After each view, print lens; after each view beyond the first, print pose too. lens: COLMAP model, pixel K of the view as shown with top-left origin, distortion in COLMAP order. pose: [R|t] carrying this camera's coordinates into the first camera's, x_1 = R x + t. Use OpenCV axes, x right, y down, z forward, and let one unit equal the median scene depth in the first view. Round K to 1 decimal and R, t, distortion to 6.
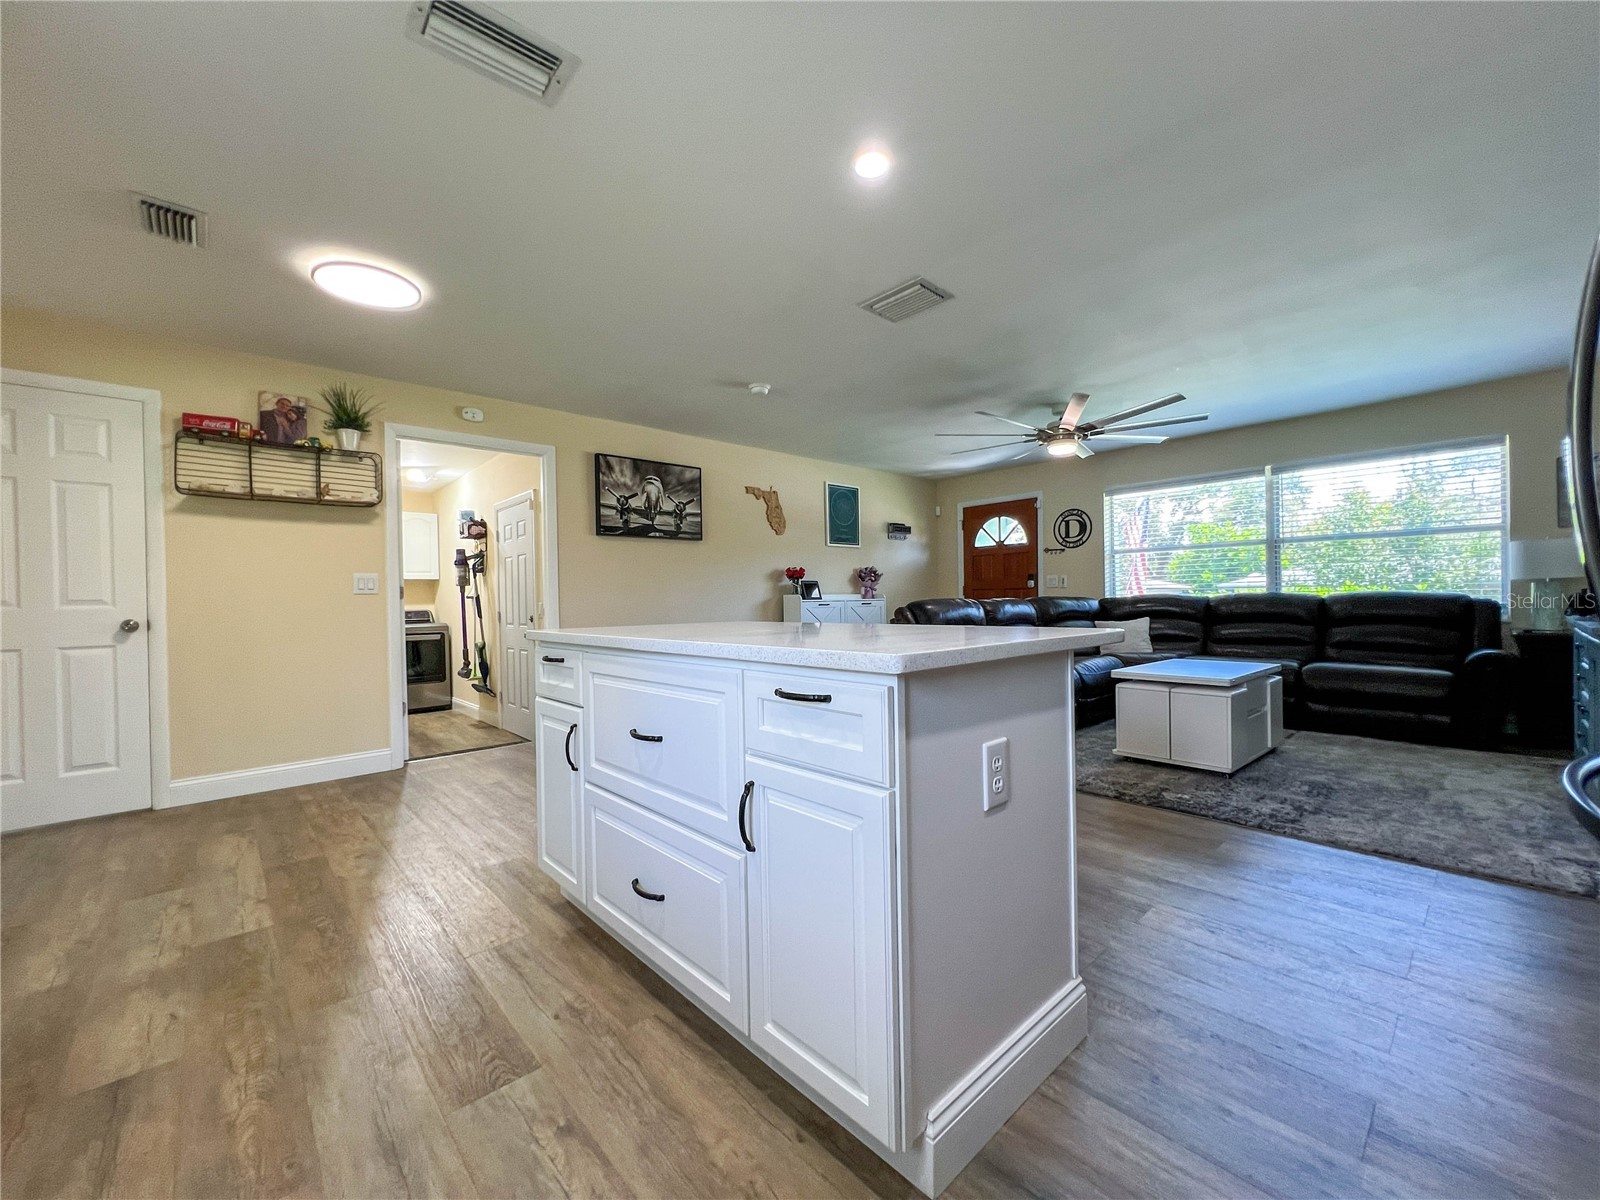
lens RADIAL K [[642.8, 0, 803.6], [0, 642.8, 604.6], [0, 0, 1]] dist [-0.003547, 0.000064]
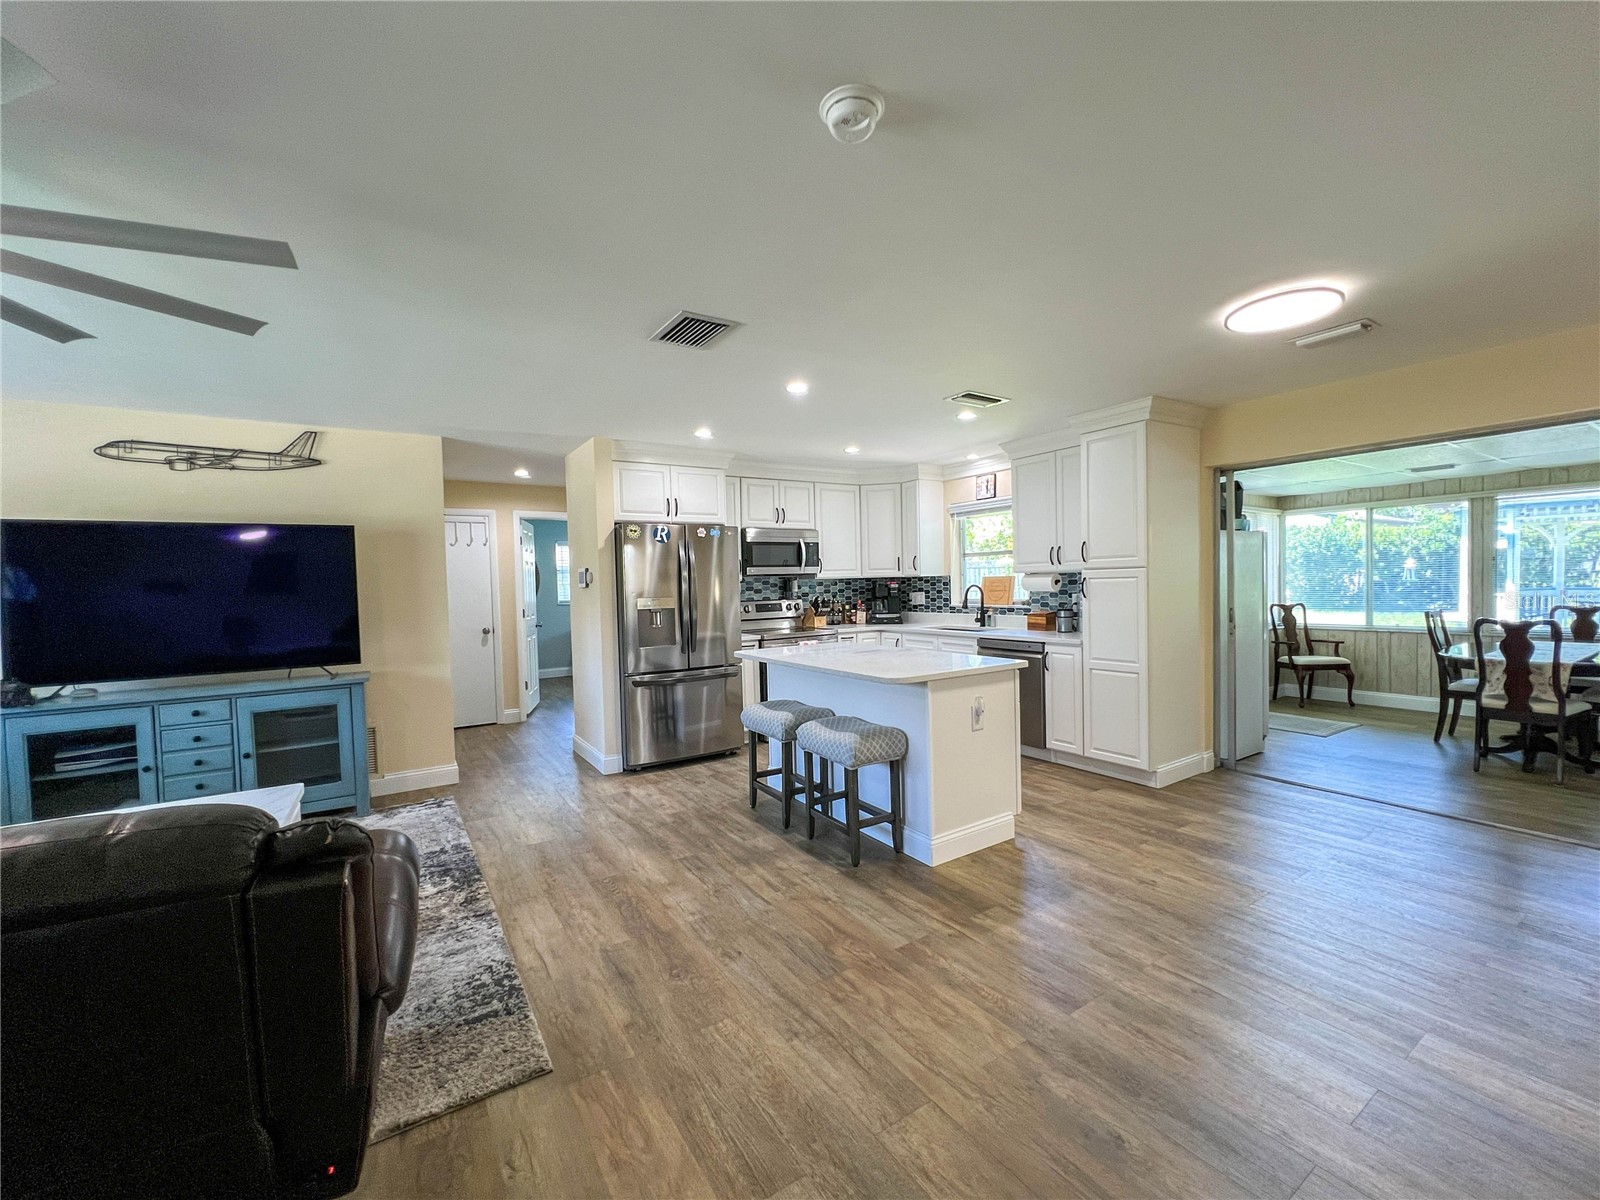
lens RADIAL K [[659.9, 0, 812.3], [0, 659.9, 605.0], [0, 0, 1]] dist [-0.001072, 0.000342]
pose [[-0.986559, 0.036999, 0.159160, -0.076618], [0.043384, 0.998379, 0.036831, -0.072757], [-0.157540, 0.043241, -0.986566, 1.106690]]
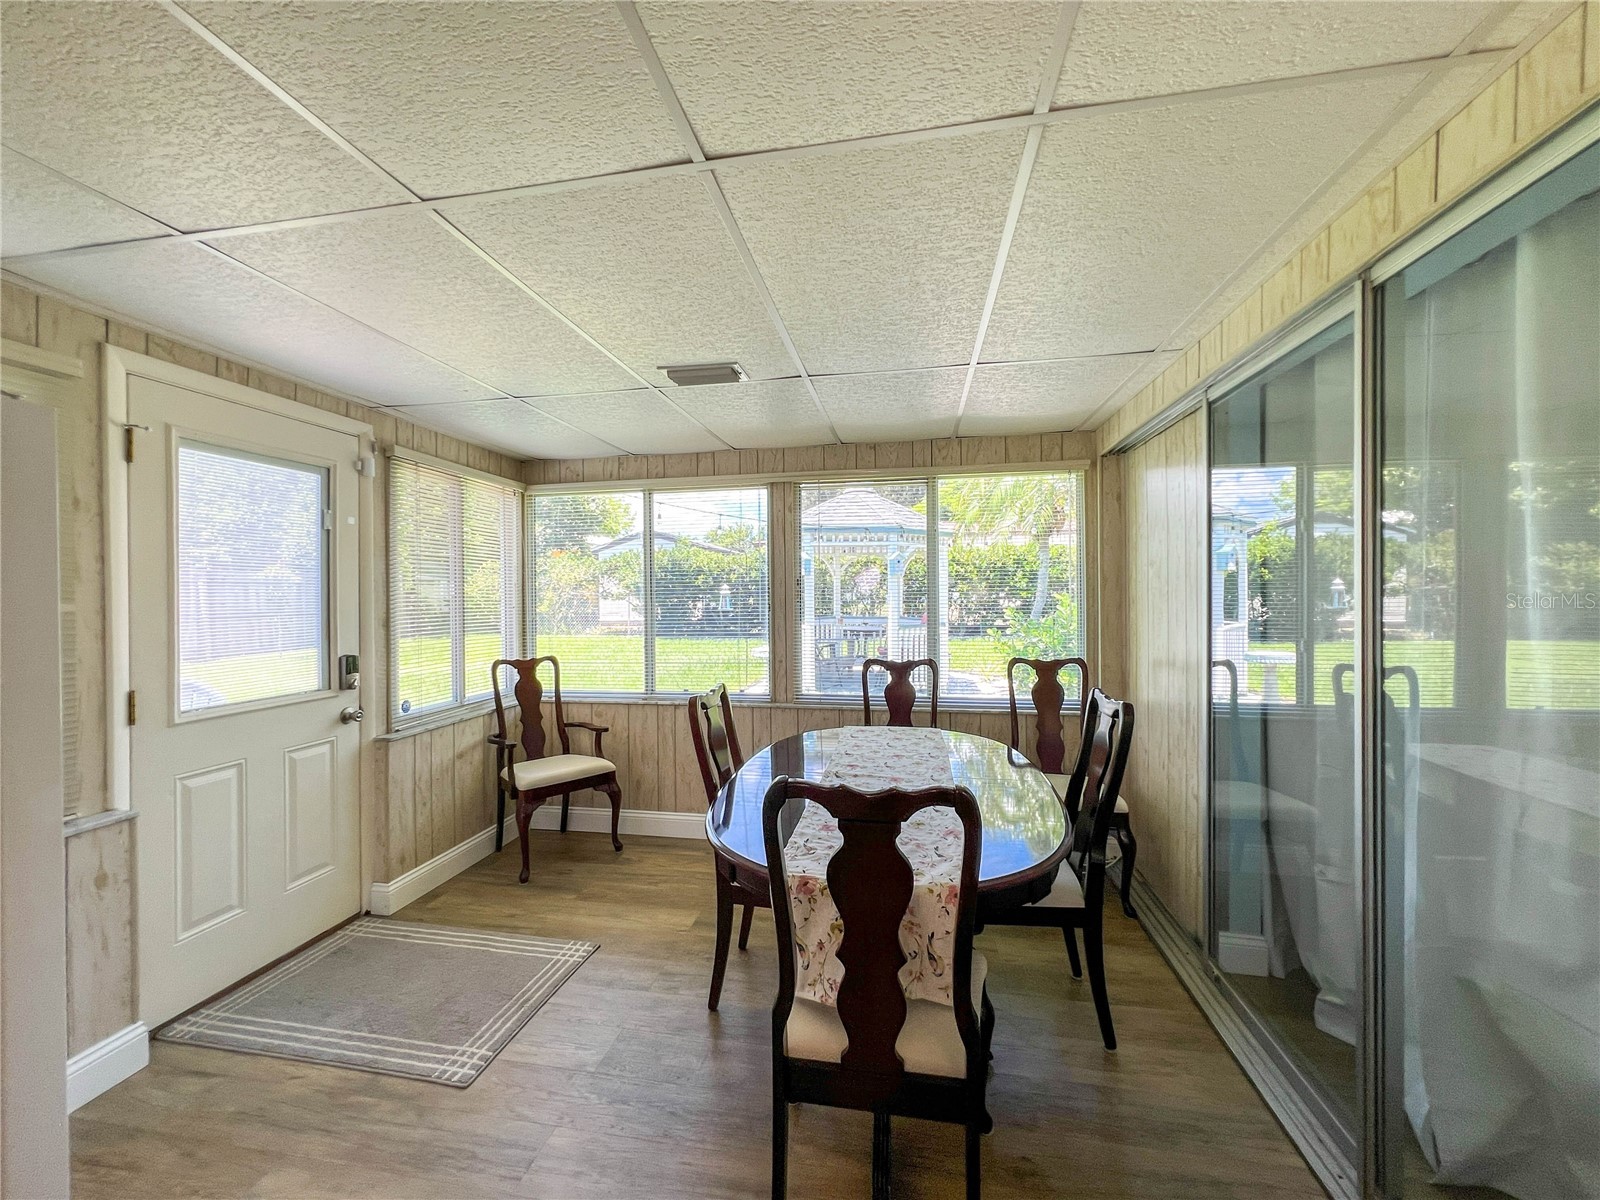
lens RADIAL K [[641.1, 0, 796.9], [0, 641.1, 598.3], [0, 0, 1]] dist [-0.003318, 0.001017]
pose [[-0.796305, 0.027080, -0.604289, -0.653556], [0.018193, 0.999618, 0.020822, -0.056631], [0.604621, 0.005587, -0.796493, 0.326549]]
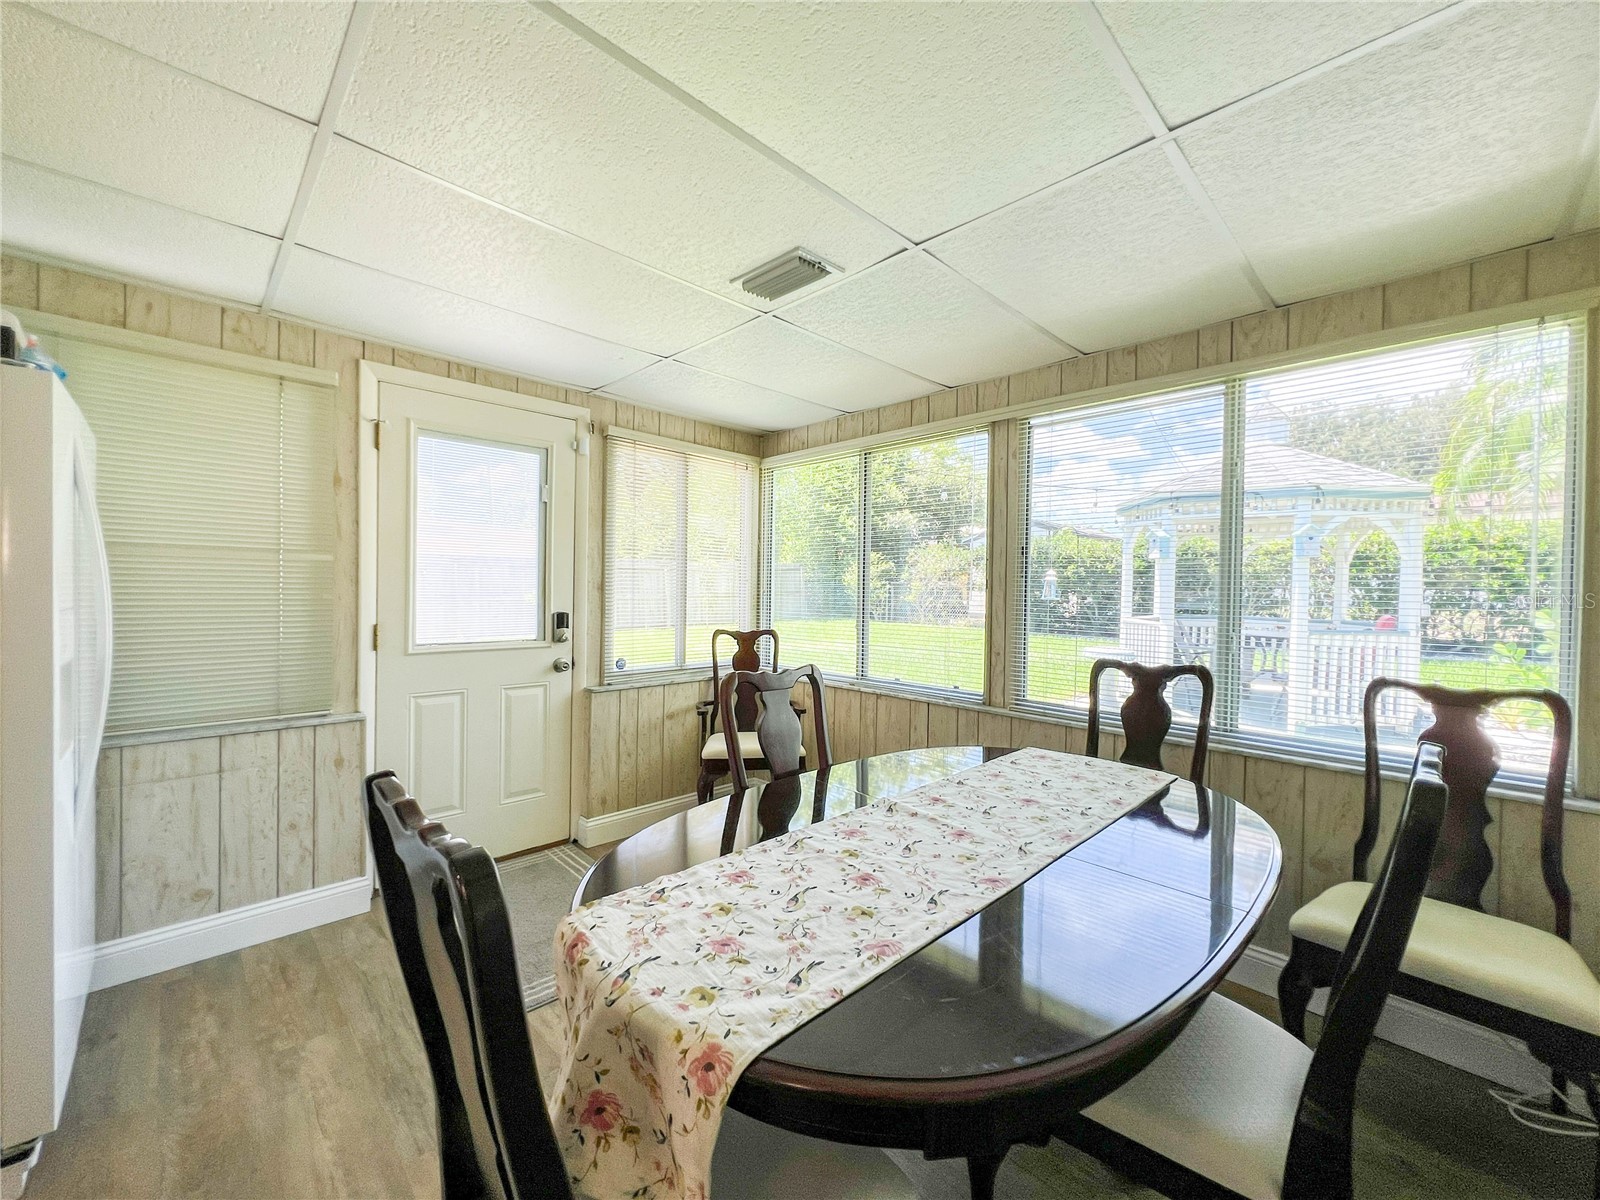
lens RADIAL K [[642.0, 0, 796.8], [0, 642.0, 596.9], [0, 0, 1]] dist [-0.003217, 0.001061]
pose [[-0.999484, 0.001373, -0.032096, -0.875397], [0.000732, 0.999801, 0.019954, -0.032116], [0.032117, 0.019920, -0.999286, 0.294091]]
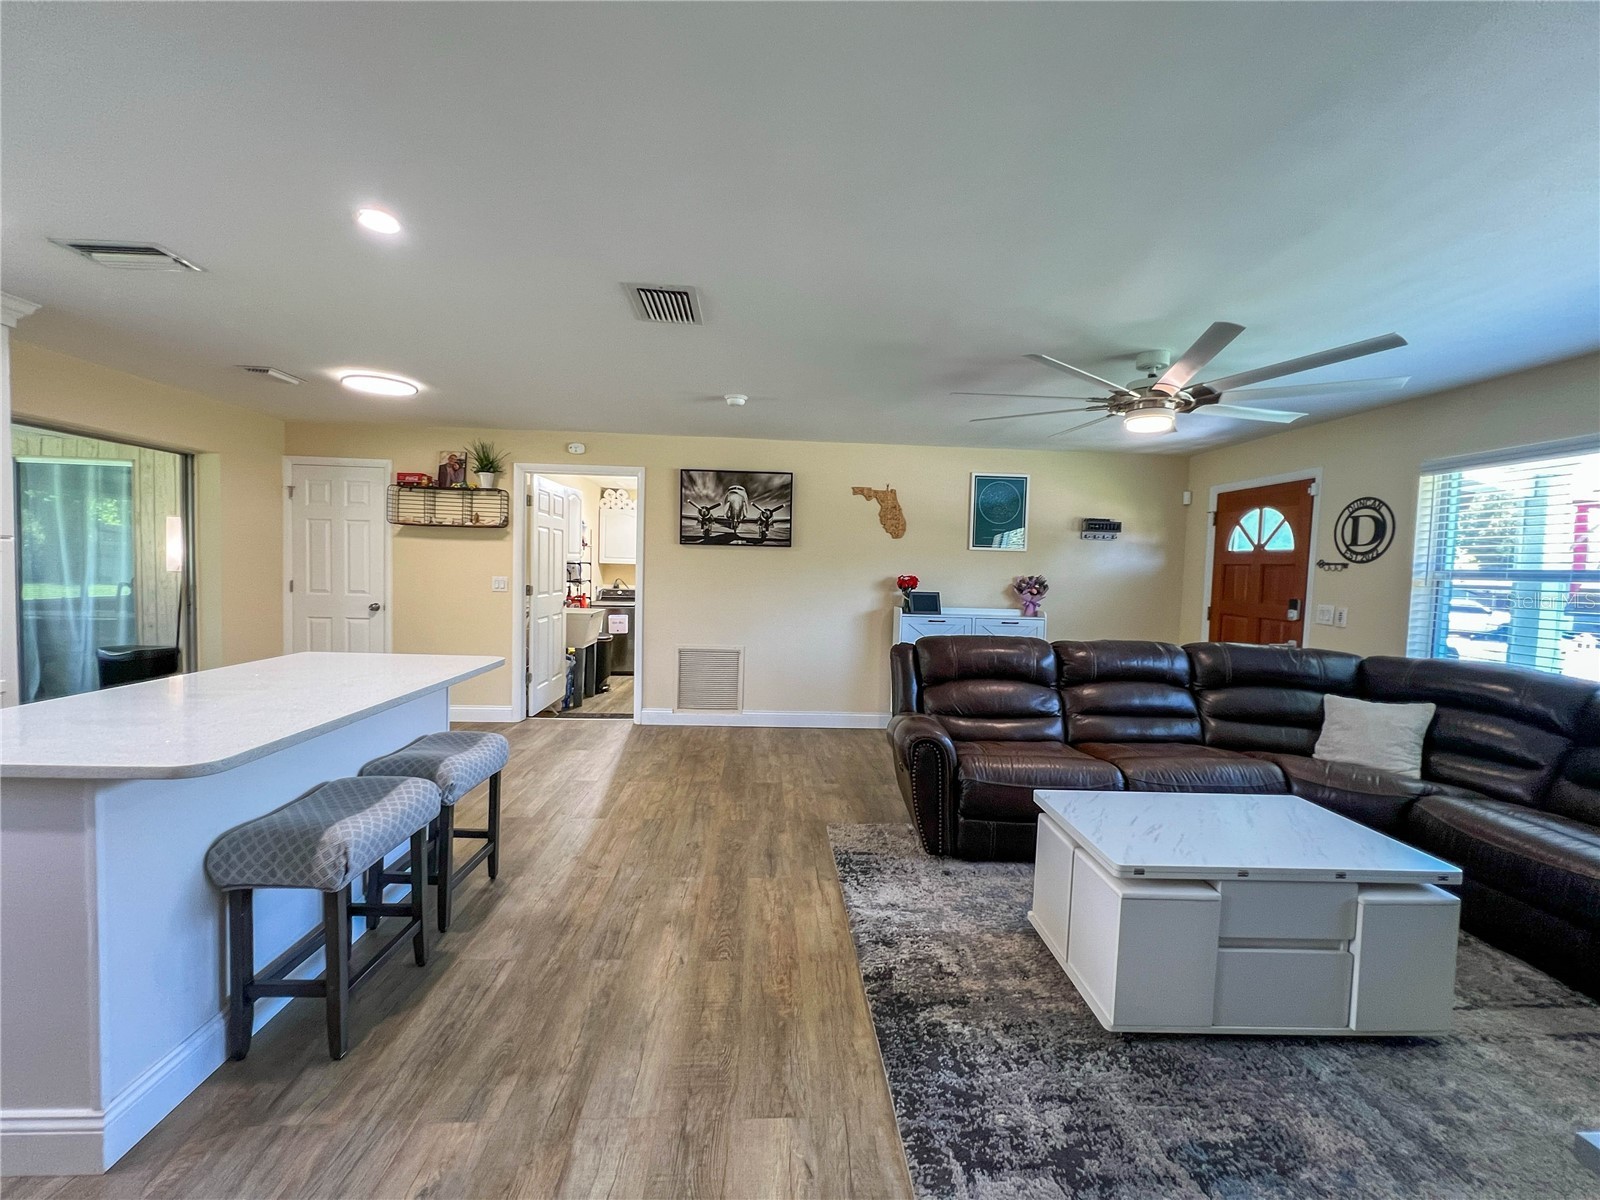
lens RADIAL K [[641.6, 0, 796.6], [0, 641.6, 597.3], [0, 0, 1]] dist [-0.003358, 0.001493]
pose [[0.770390, 0.071157, -0.633589, 0.504389], [-0.047020, 0.997387, 0.054841, -0.082303], [0.635836, -0.012458, 0.771723, 0.263740]]
